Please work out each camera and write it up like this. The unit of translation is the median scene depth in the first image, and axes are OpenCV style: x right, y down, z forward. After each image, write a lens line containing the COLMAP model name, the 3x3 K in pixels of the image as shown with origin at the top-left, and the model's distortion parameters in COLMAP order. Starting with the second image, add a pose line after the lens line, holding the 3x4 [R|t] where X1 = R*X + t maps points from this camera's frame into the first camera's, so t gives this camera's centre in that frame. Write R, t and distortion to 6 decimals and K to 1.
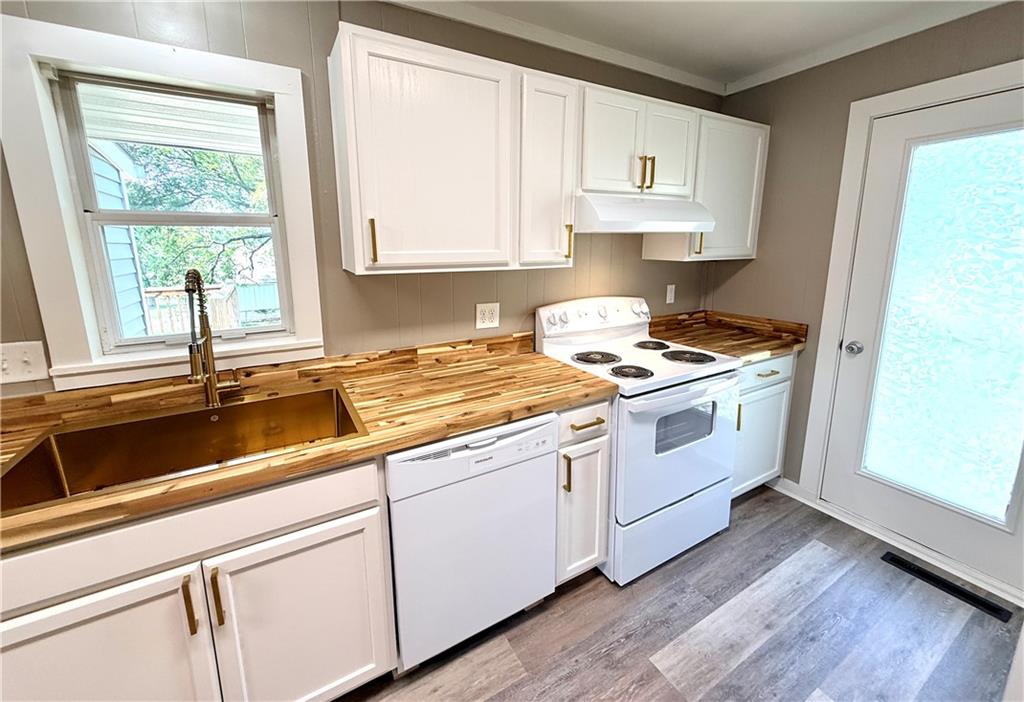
lens RADIAL K [[408.2, 0, 511.8], [0, 408.2, 319.2], [0, 0, 1]] dist [0.001233, -0.000435]
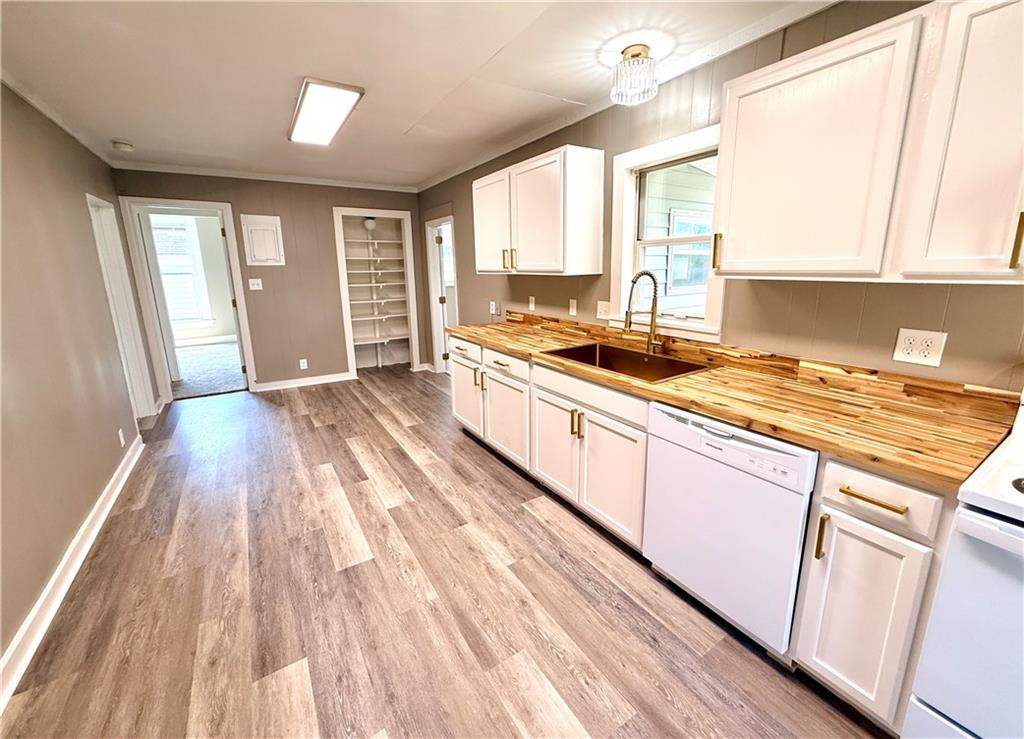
lens RADIAL K [[405.9, 0, 511.3], [0, 405.9, 356.6], [0, 0, 1]] dist [-0.001856, 0.000197]
pose [[0.046101, 0.224003, -0.973497, 0.769811], [-0.163719, 0.963050, 0.213846, -0.034355], [0.985429, 0.149521, 0.081071, 0.263778]]
